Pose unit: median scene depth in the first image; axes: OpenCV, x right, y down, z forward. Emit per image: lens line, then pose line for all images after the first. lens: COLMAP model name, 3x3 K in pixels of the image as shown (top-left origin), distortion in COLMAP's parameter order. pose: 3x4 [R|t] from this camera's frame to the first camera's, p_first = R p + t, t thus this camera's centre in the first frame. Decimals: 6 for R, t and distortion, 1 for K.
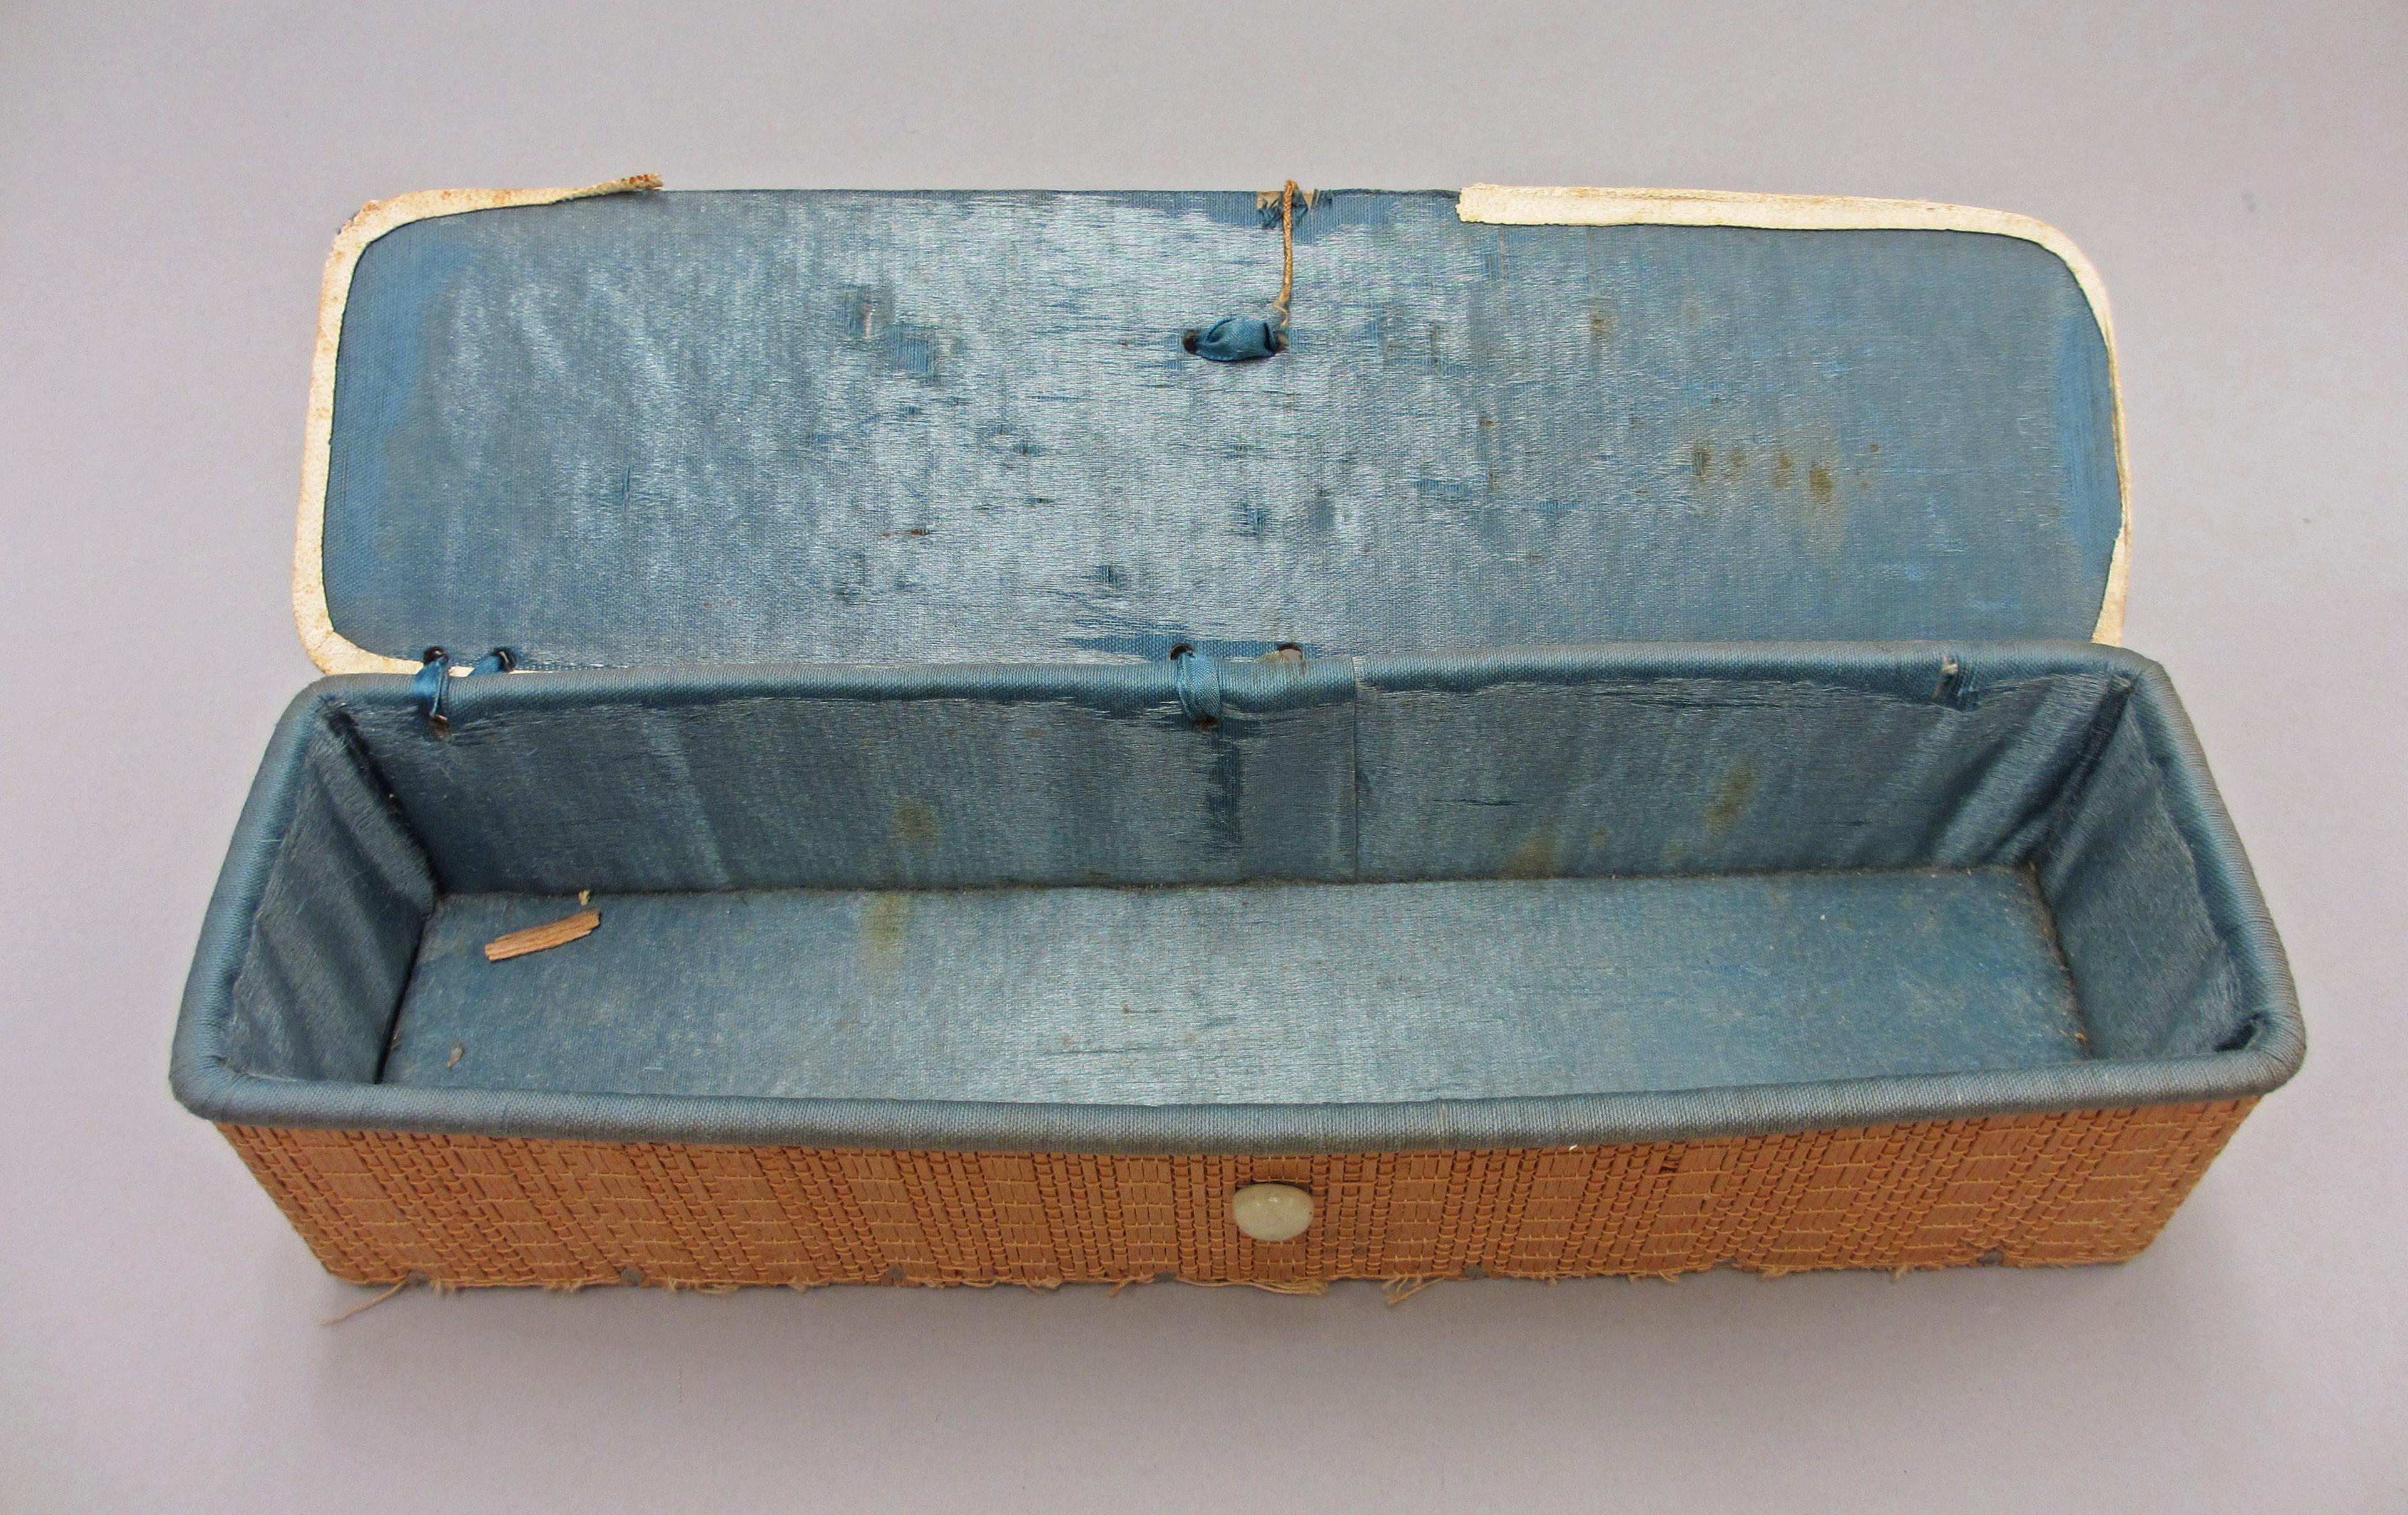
lens RADIAL K [[2140.1, 0, 1204.3], [0, 2140.1, 763.3], [0, 0, 1]] dist [-0.010990, -0.009886]
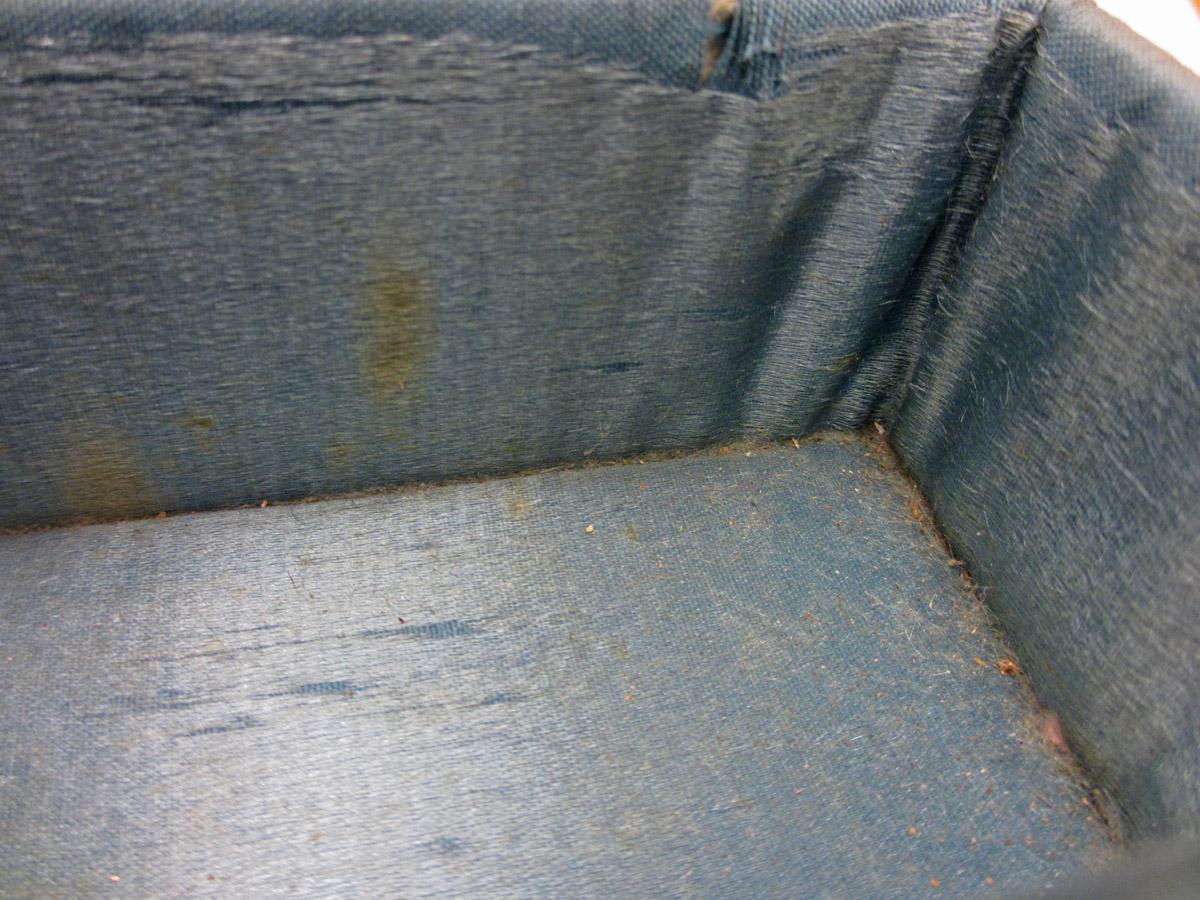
lens RADIAL K [[978.8, 0, 597.9], [0, 978.8, 448.8], [0, 0, 1]] dist [0.005918, 0.007815]
pose [[0.976776, -0.095873, 0.191619, 0.242944], [0.118117, 0.987084, -0.108233, 0.081901], [-0.178768, 0.128353, 0.975483, 0.728278]]
